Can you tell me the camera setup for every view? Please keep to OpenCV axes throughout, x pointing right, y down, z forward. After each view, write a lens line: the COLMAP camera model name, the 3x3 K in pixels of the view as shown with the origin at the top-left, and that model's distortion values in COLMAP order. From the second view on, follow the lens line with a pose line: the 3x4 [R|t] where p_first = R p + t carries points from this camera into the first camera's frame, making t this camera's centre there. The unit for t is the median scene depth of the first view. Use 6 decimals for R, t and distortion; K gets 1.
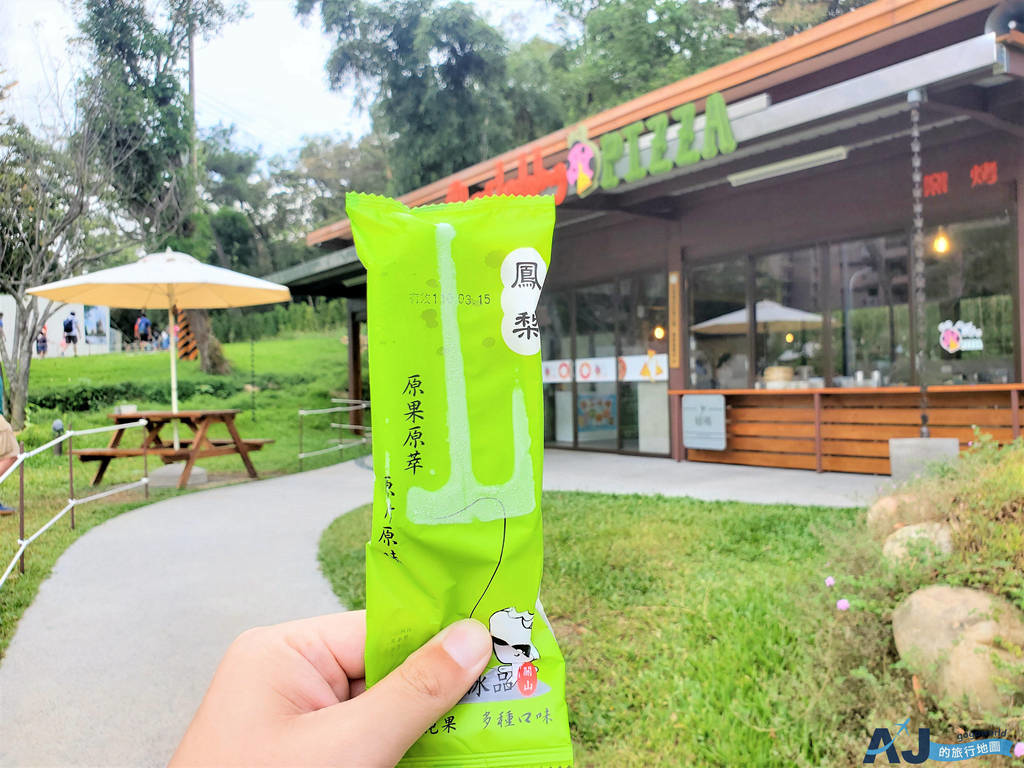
lens RADIAL K [[792.7, 0, 512.0], [0, 792.7, 384.0], [0, 0, 1]] dist [-0.008951, -0.007241]
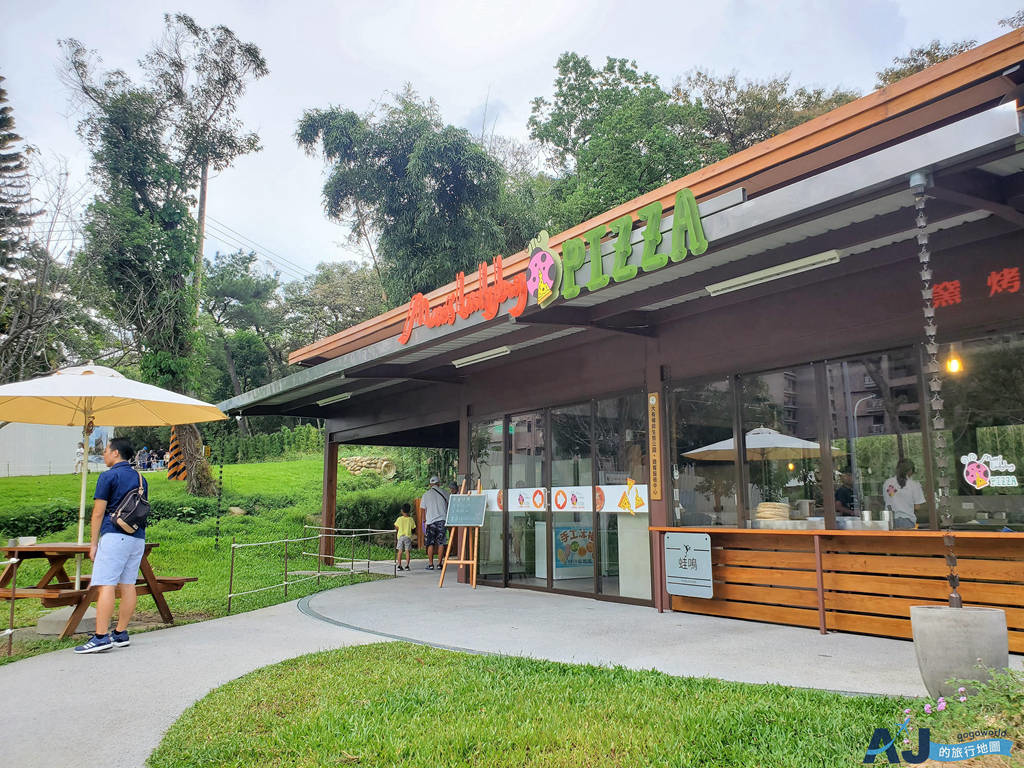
lens RADIAL K [[773.0, 0, 508.2], [0, 773.0, 398.1], [0, 0, 1]] dist [0.012910, 0.002531]
pose [[0.999730, 0.011221, -0.020331, 0.052424], [-0.013922, 0.990333, -0.138013, -0.010983], [0.018585, 0.138259, 0.990222, 0.113663]]
